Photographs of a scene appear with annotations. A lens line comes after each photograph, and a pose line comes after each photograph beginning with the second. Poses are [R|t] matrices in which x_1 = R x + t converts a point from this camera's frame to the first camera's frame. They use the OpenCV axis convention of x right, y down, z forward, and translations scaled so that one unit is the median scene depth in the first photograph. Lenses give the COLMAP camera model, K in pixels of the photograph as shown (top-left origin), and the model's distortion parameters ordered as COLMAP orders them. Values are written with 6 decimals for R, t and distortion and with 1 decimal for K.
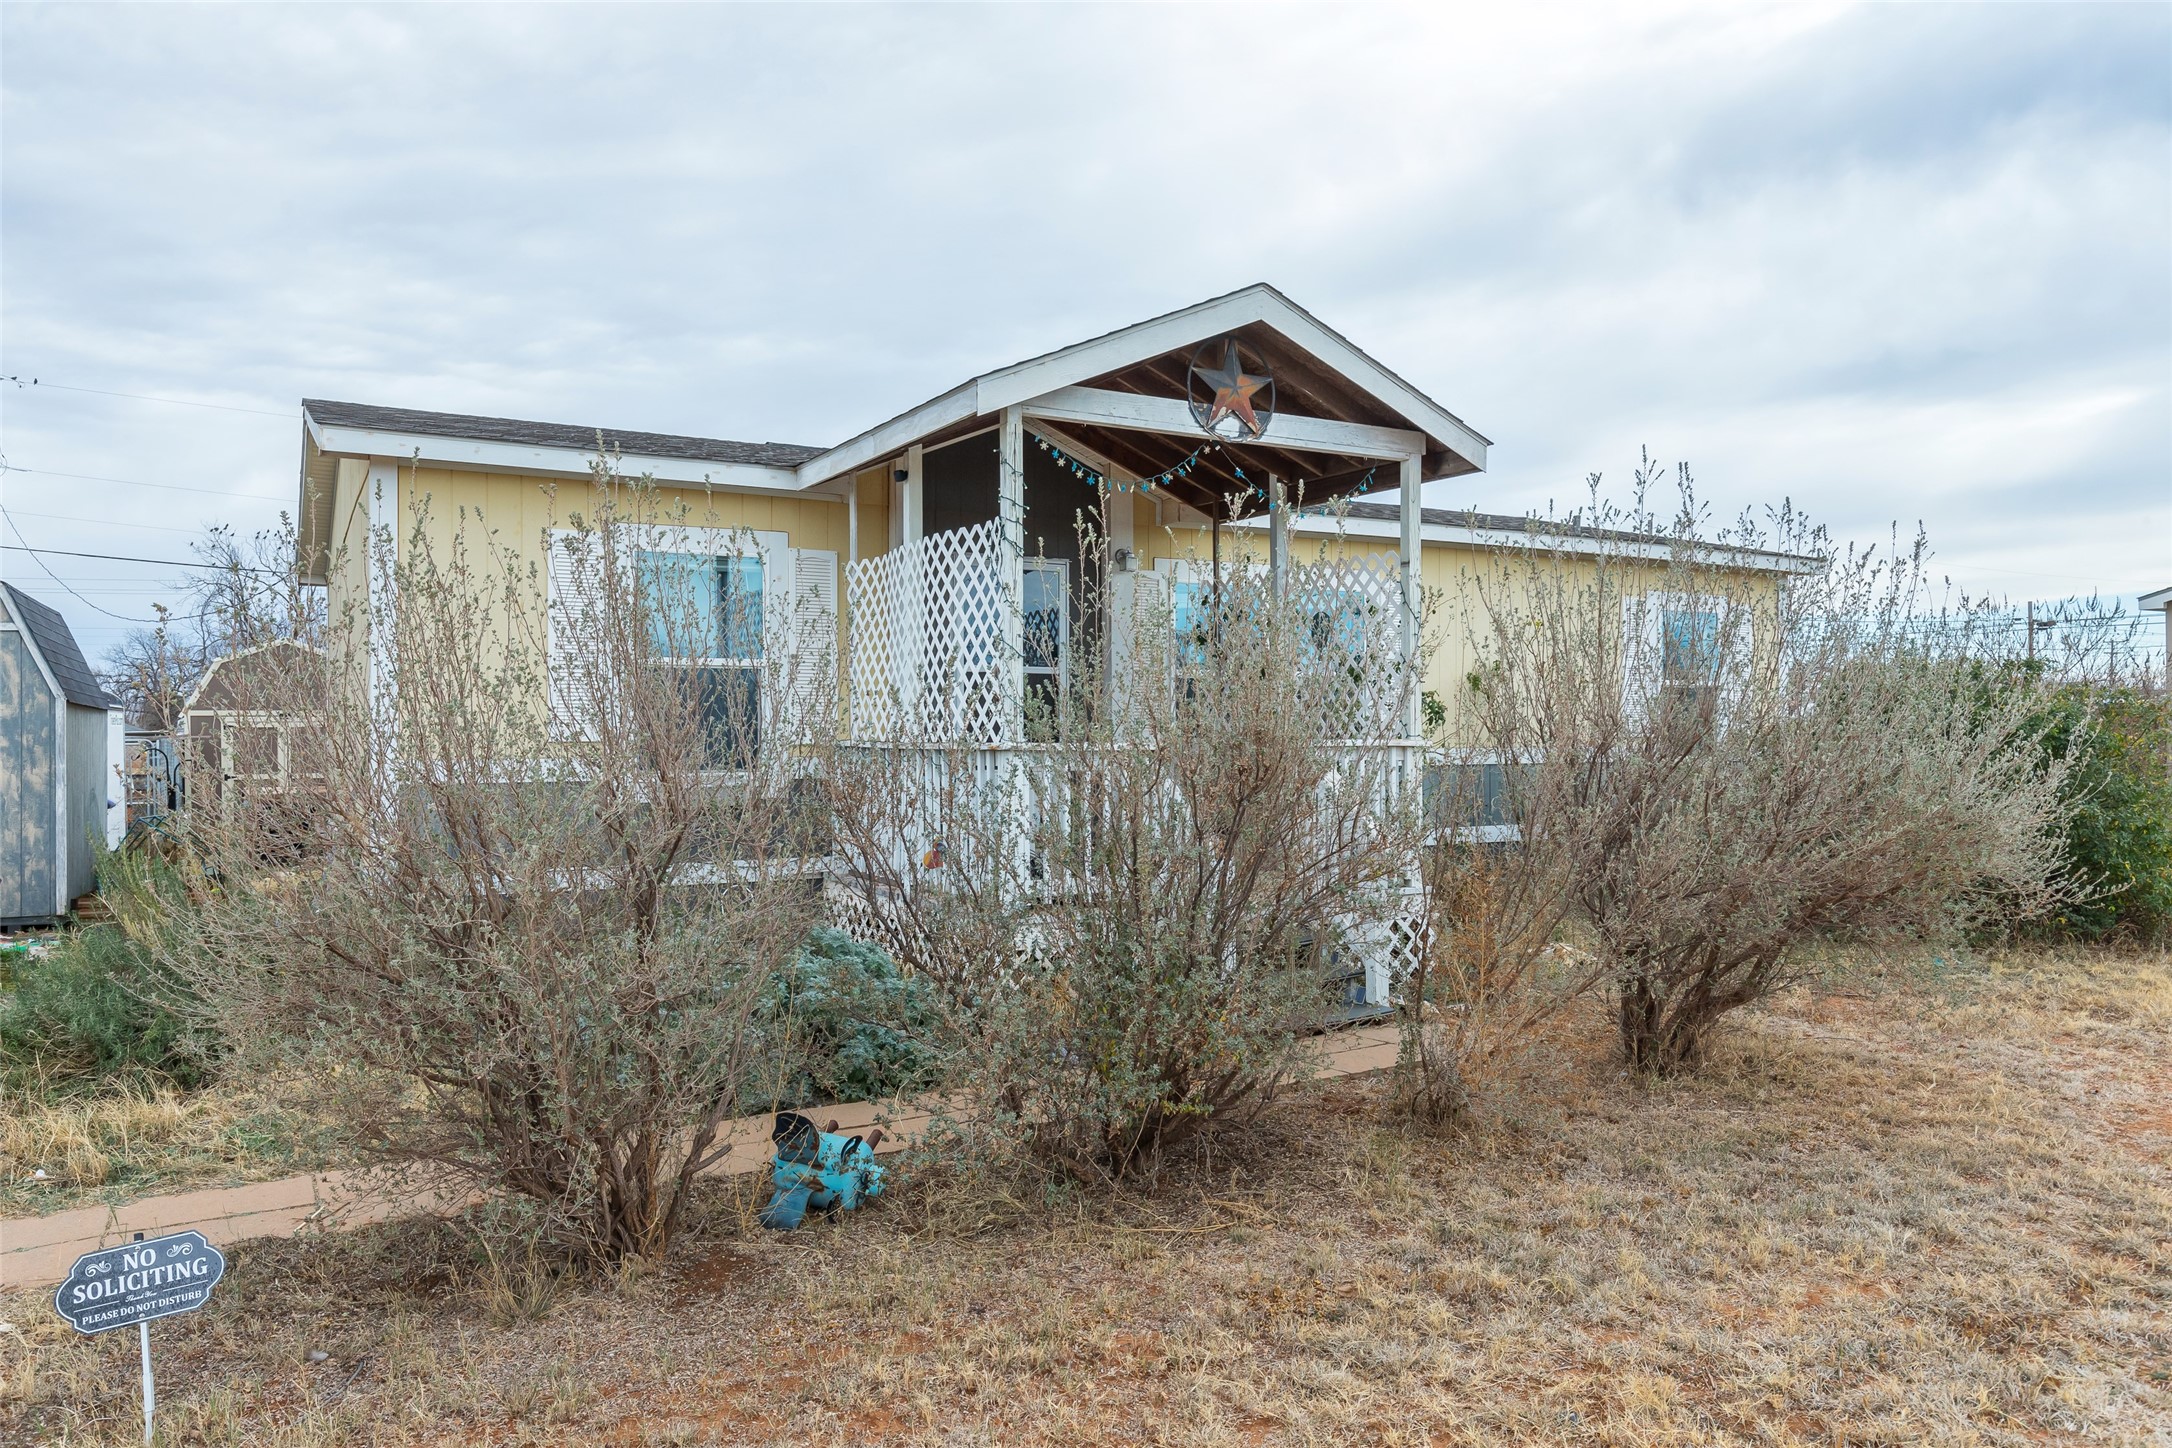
lens RADIAL K [[1476.4, 0, 1084.8], [0, 1476.4, 722.5], [0, 0, 1]] dist [-0.024592, -0.000697]
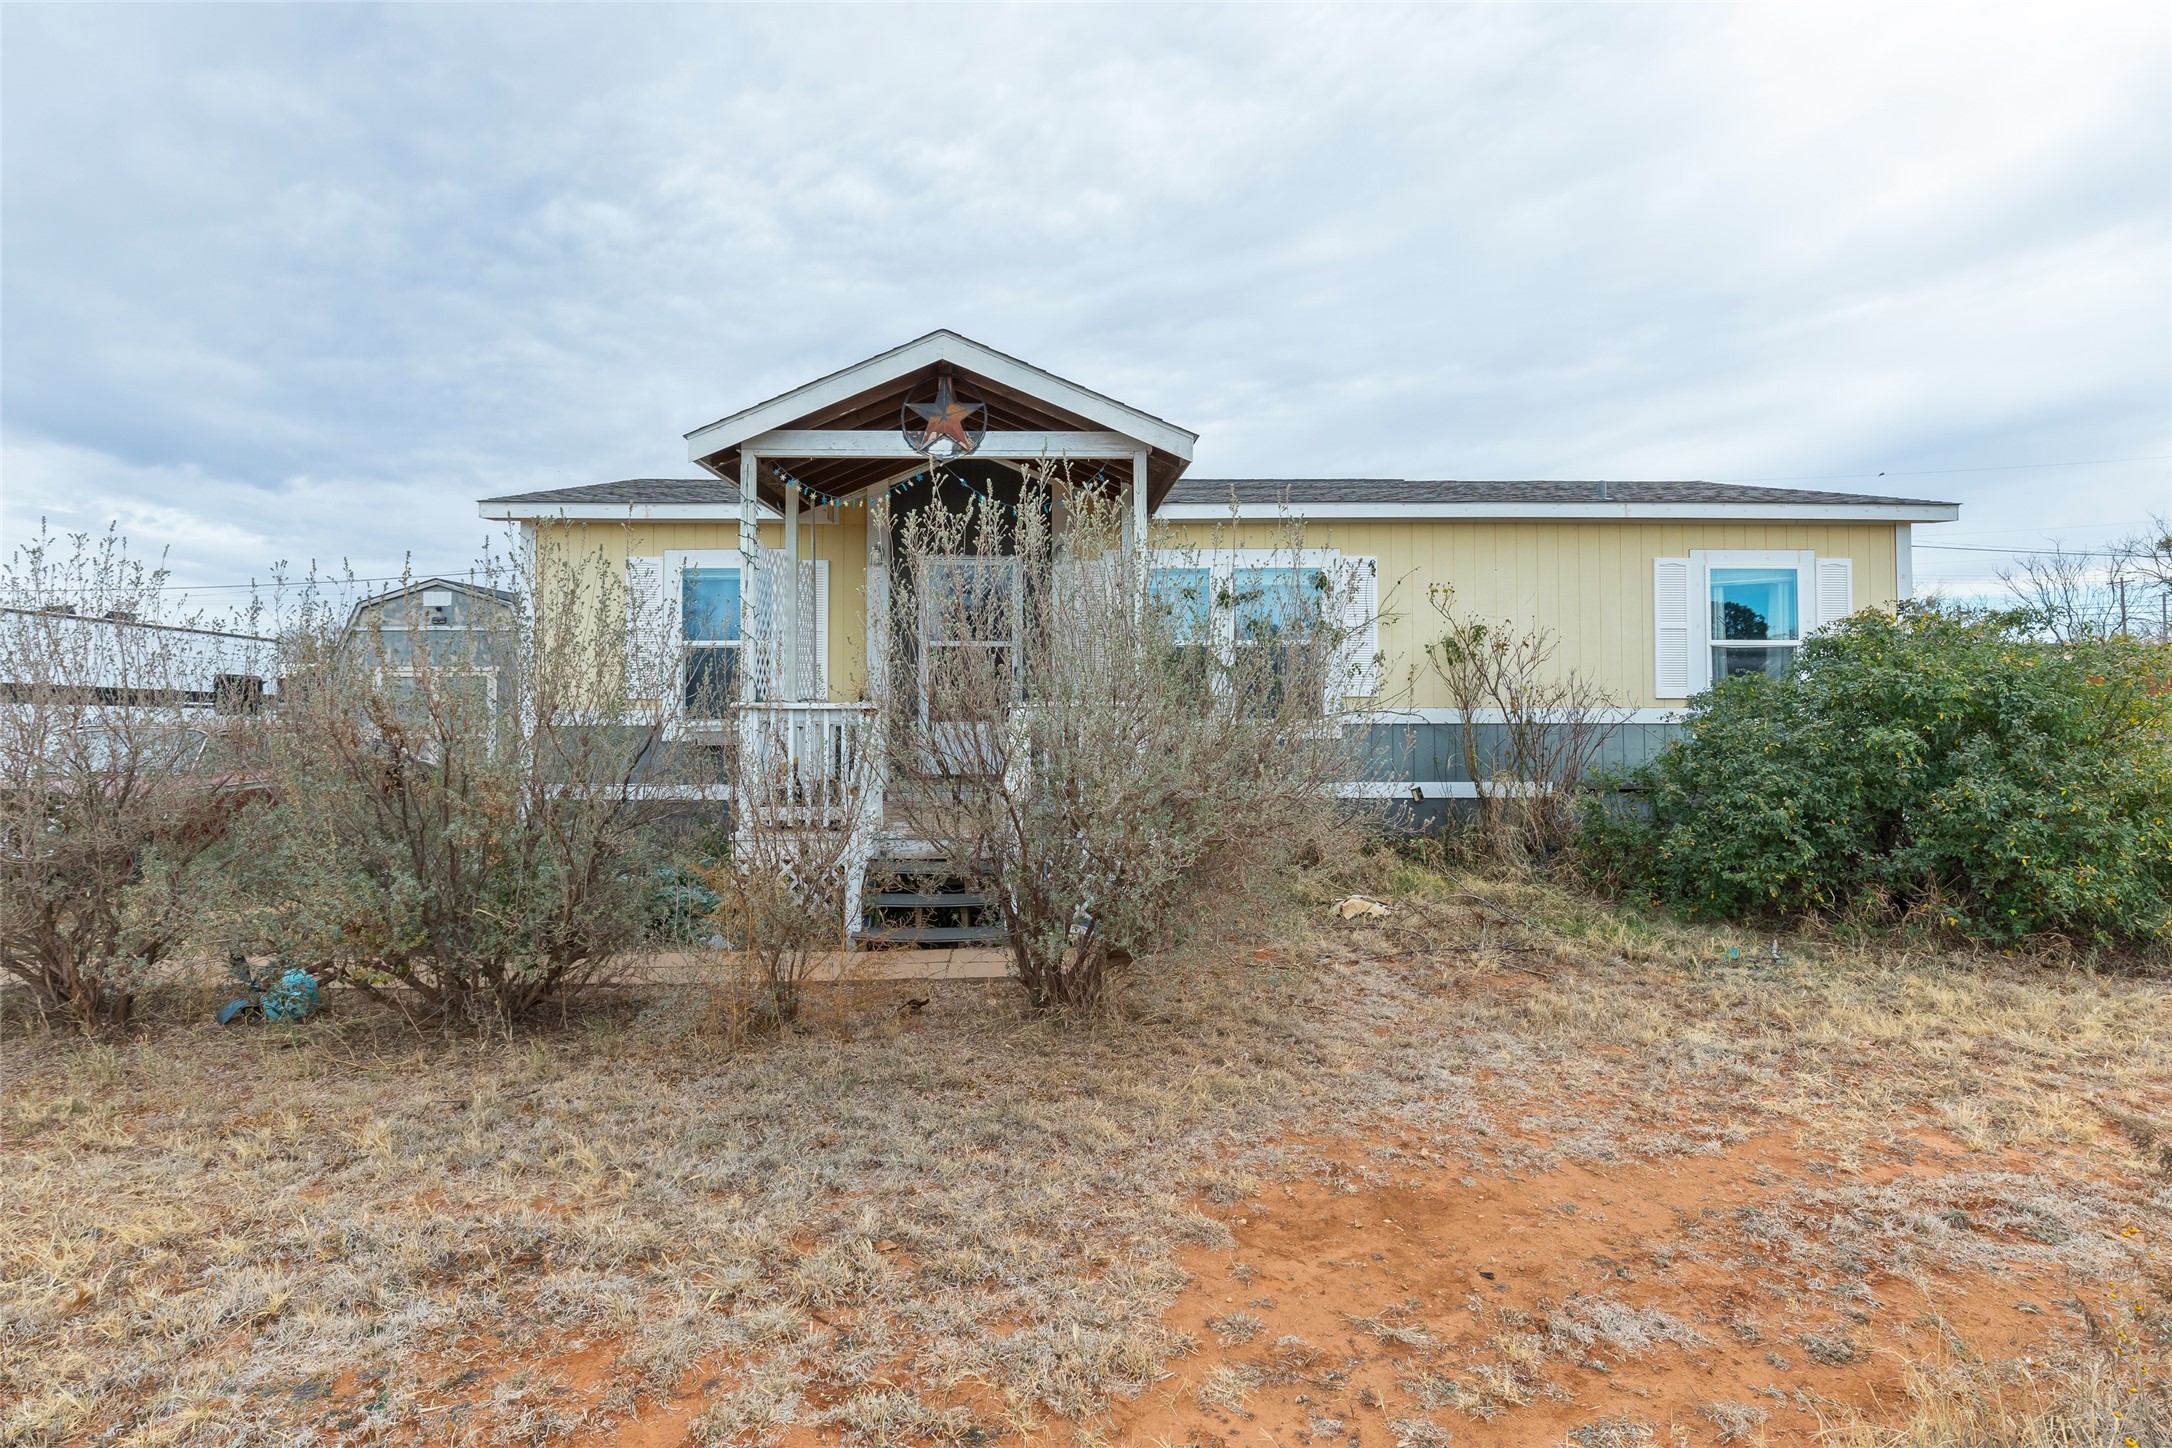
lens RADIAL K [[1128.8, 0, 1077.7], [0, 1128.8, 656.1], [0, 0, 1]] dist [0.000415, -0.002980]
pose [[0.850183, 0.000898, -0.526487, 0.694936], [-0.009632, 0.999858, -0.013849, -0.010682], [0.526399, 0.016846, 0.850071, 0.246281]]
